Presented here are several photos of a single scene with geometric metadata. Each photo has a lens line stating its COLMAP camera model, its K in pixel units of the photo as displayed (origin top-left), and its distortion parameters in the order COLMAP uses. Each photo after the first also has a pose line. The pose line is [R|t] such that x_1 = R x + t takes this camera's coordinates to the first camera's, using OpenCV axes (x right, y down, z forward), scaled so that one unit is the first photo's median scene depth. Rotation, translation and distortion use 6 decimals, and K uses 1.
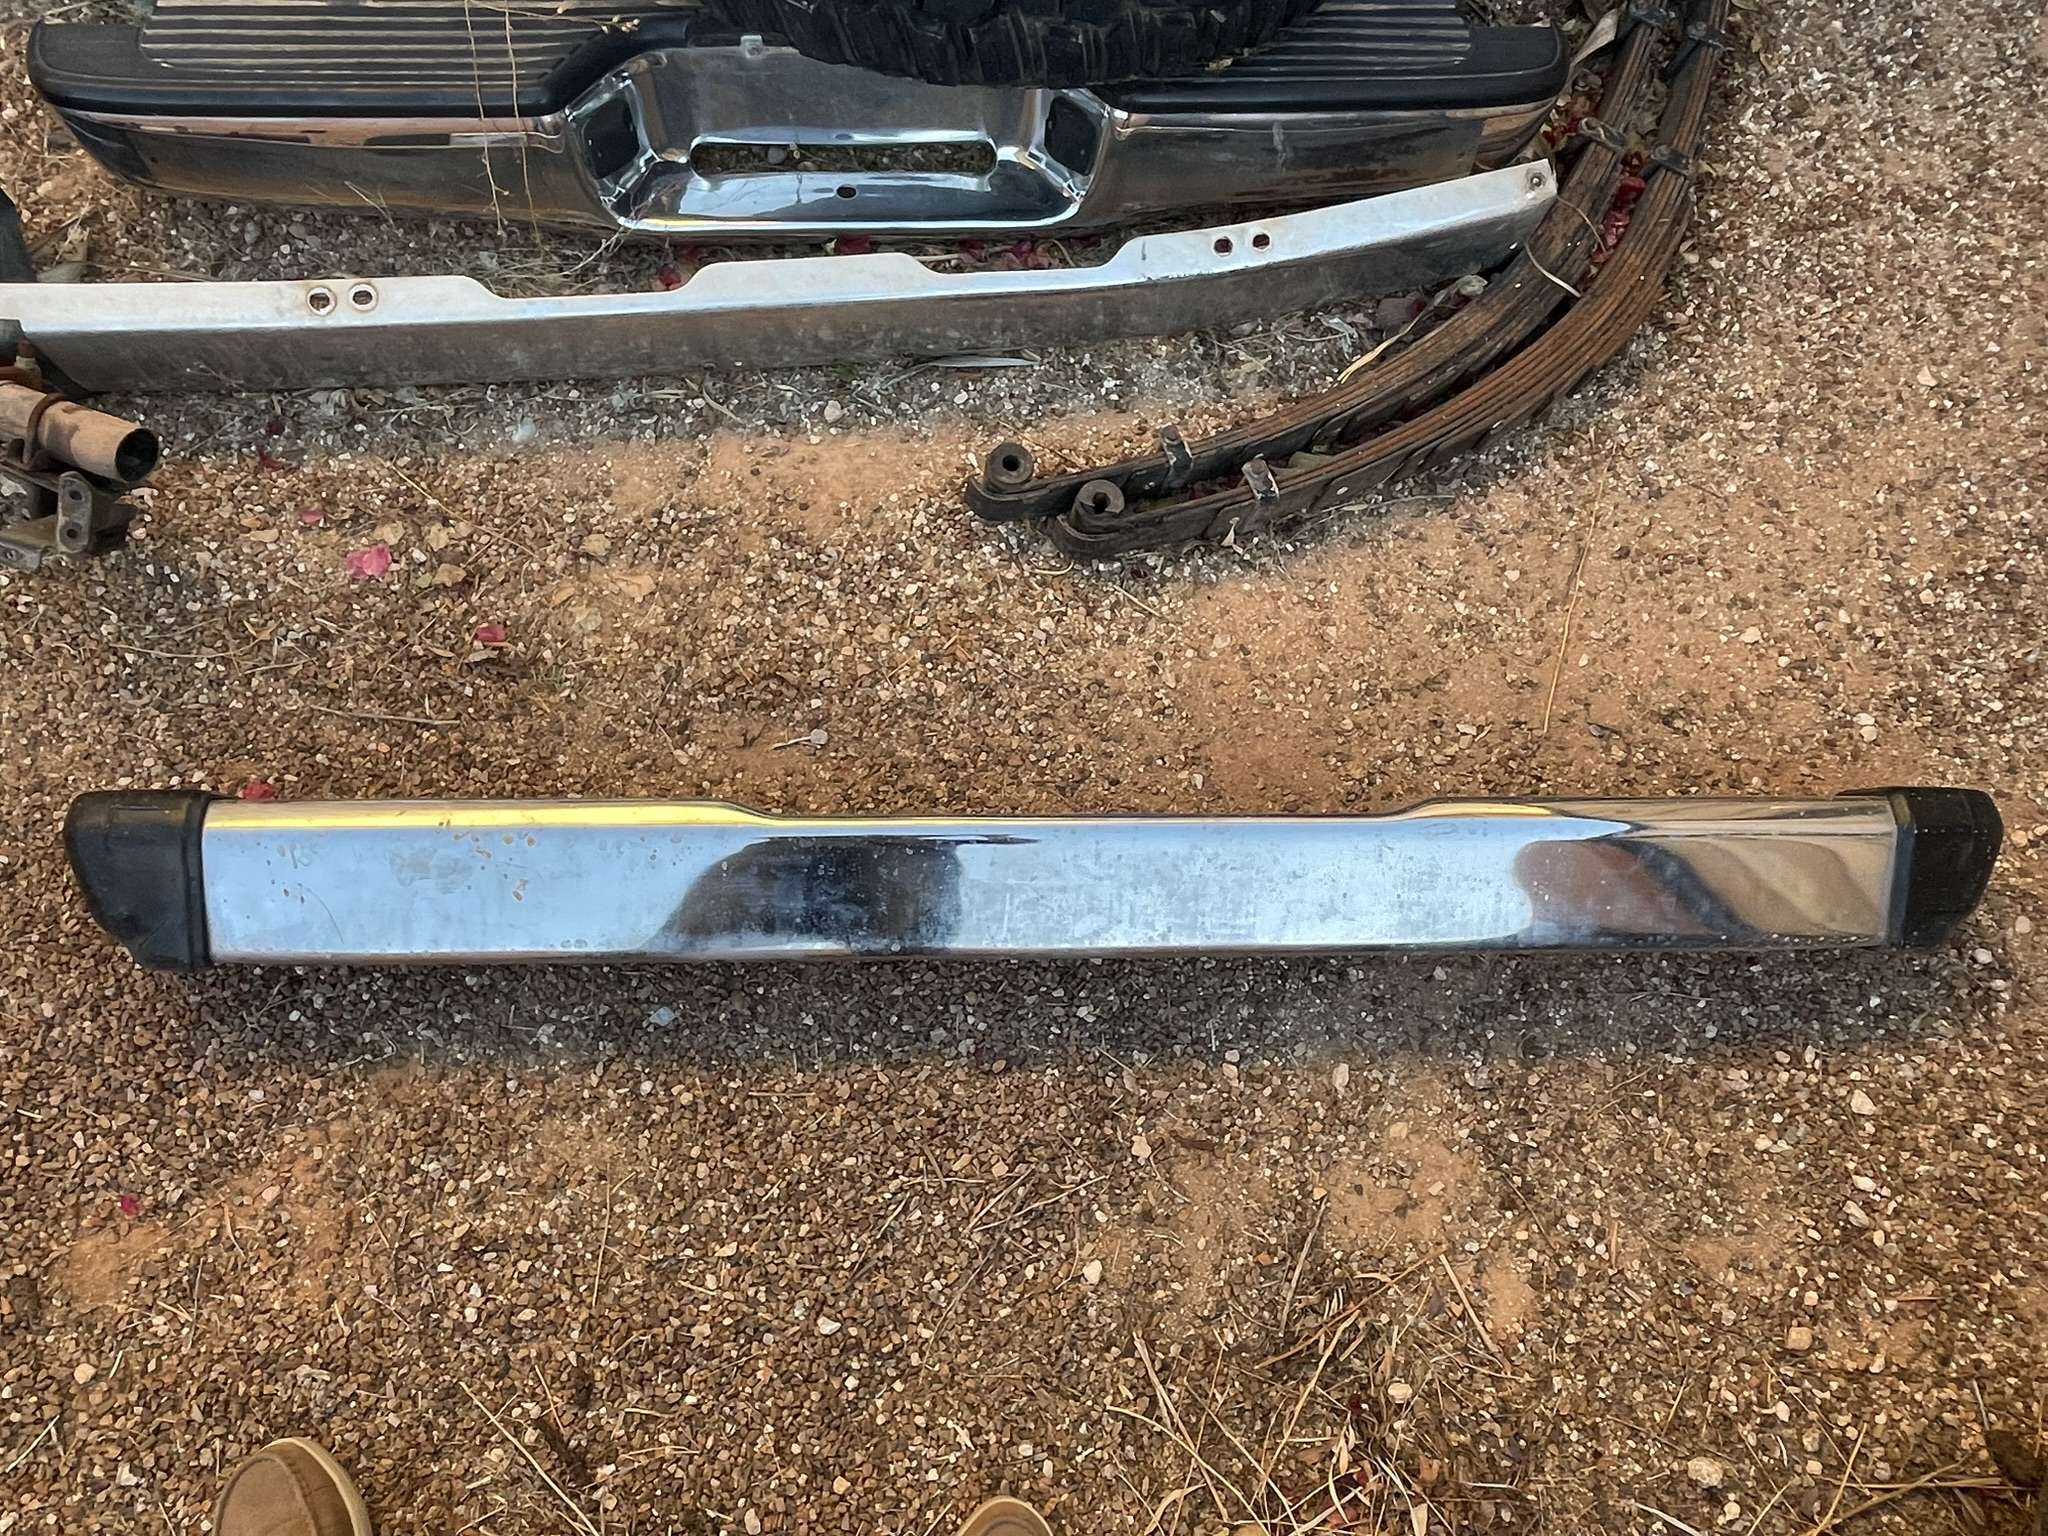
lens RADIAL K [[1418.3, 0, 1033.2], [0, 1418.3, 759.5], [0, 0, 1]] dist [0.004403, -0.005708]
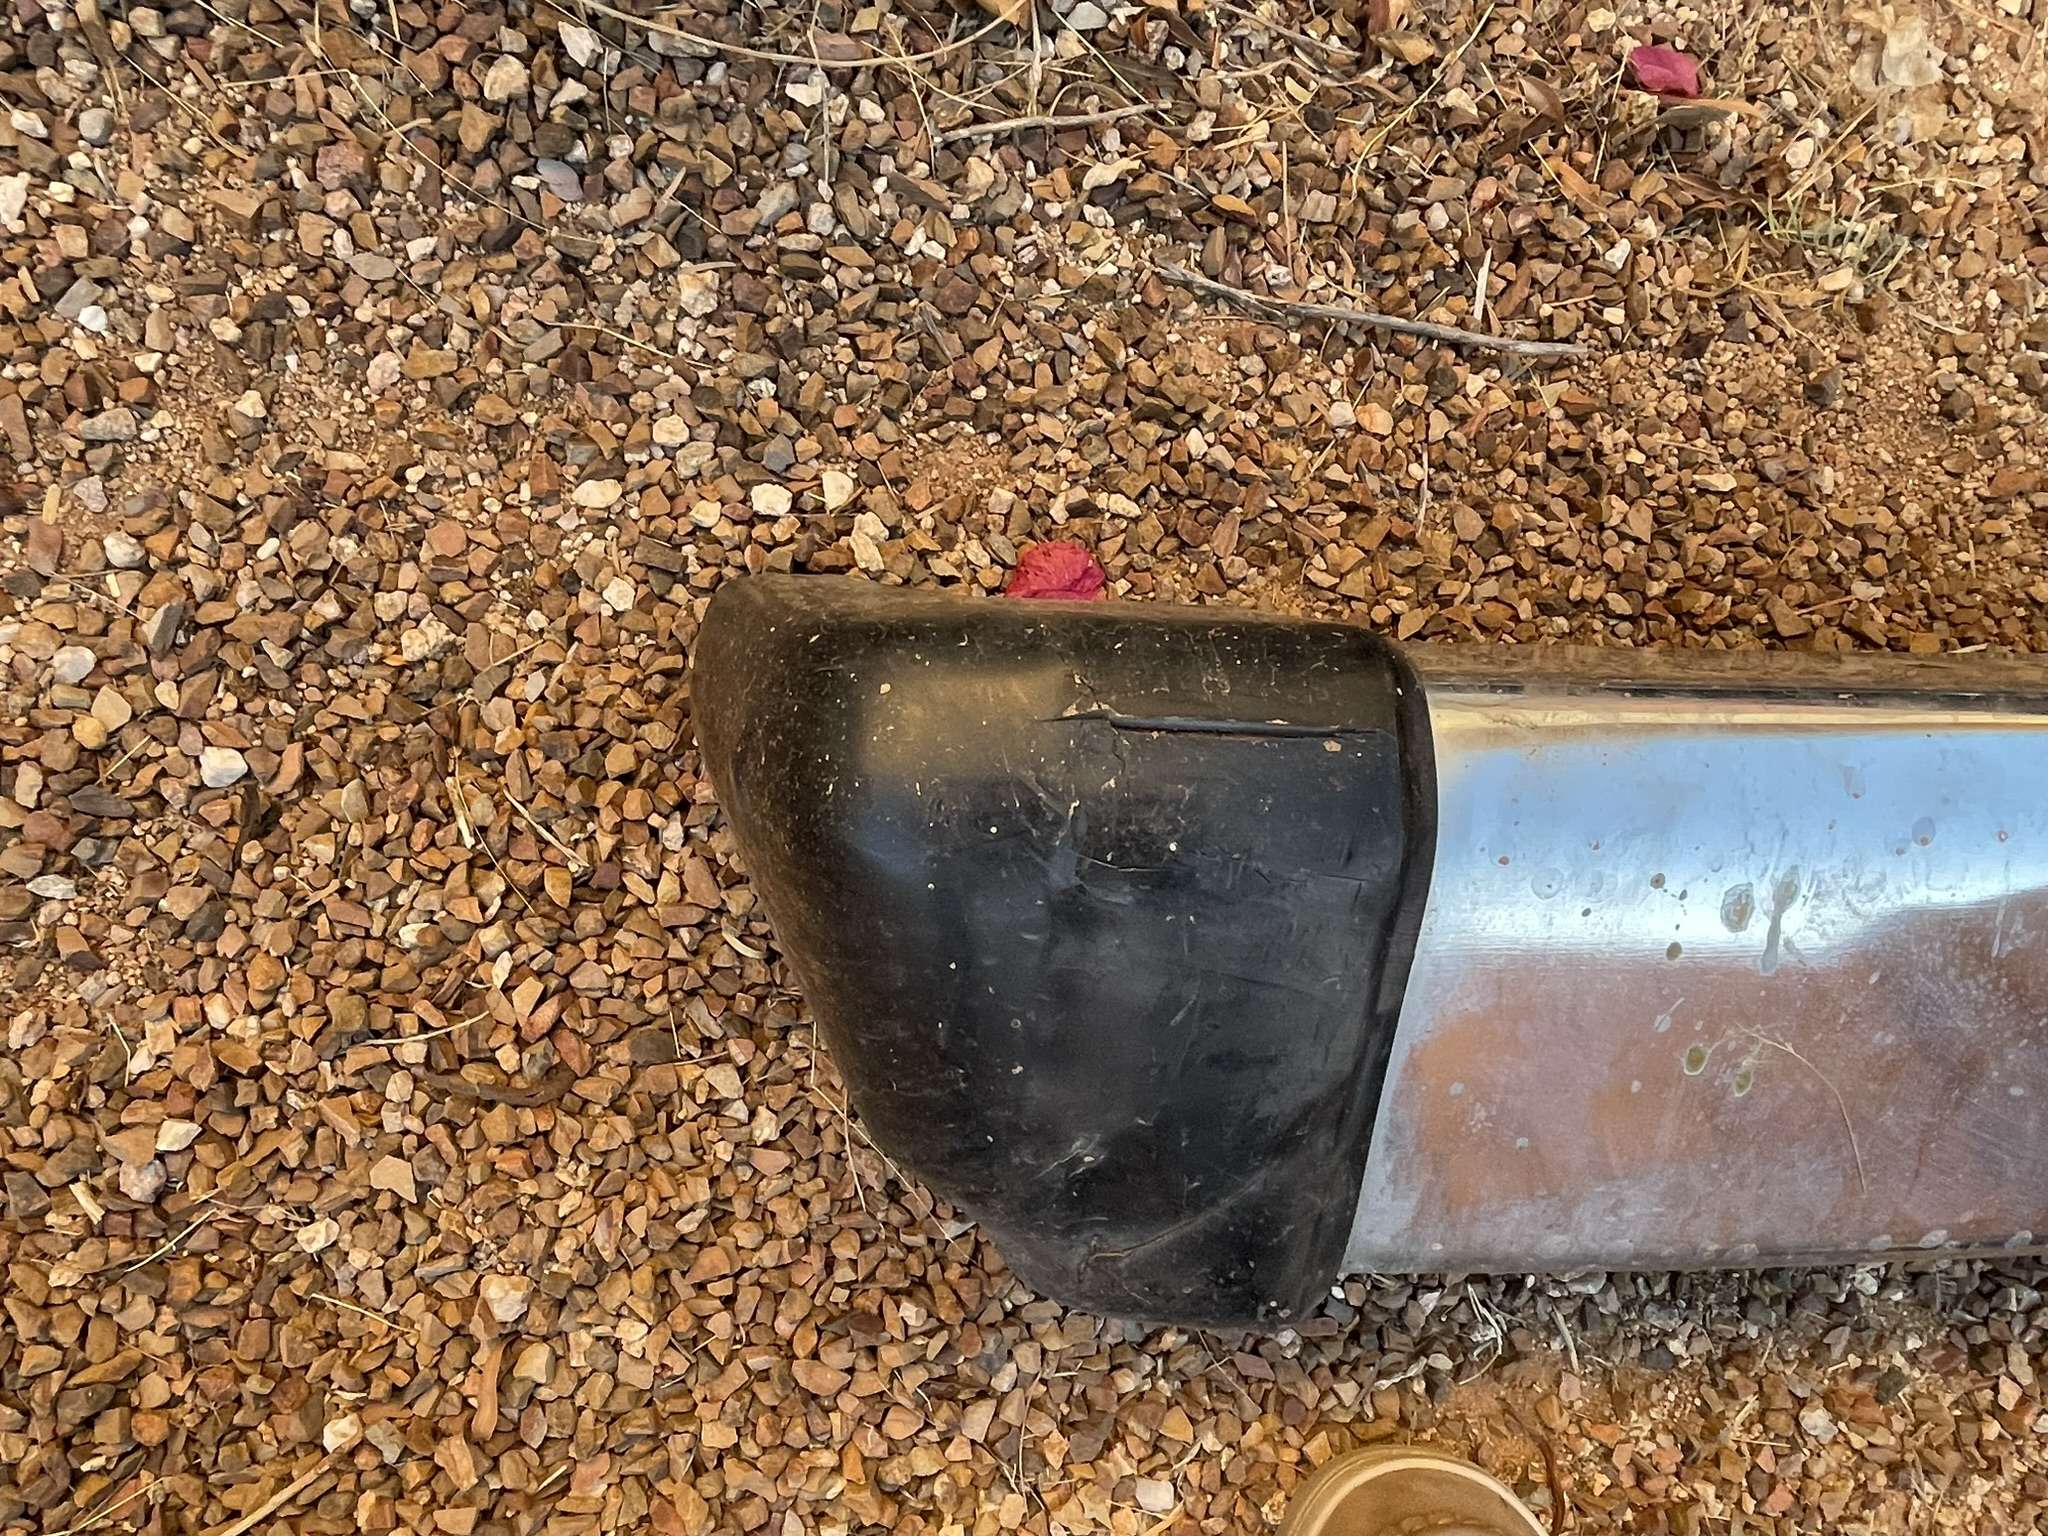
lens RADIAL K [[1418.3, 0, 1018.6], [0, 1418.3, 778.5], [0, 0, 1]] dist [0.004403, -0.005708]
pose [[0.991565, 0.023931, 0.127380, -0.584704], [-0.057619, 0.961739, 0.267840, -0.011716], [-0.116097, -0.272921, 0.955006, 0.684438]]
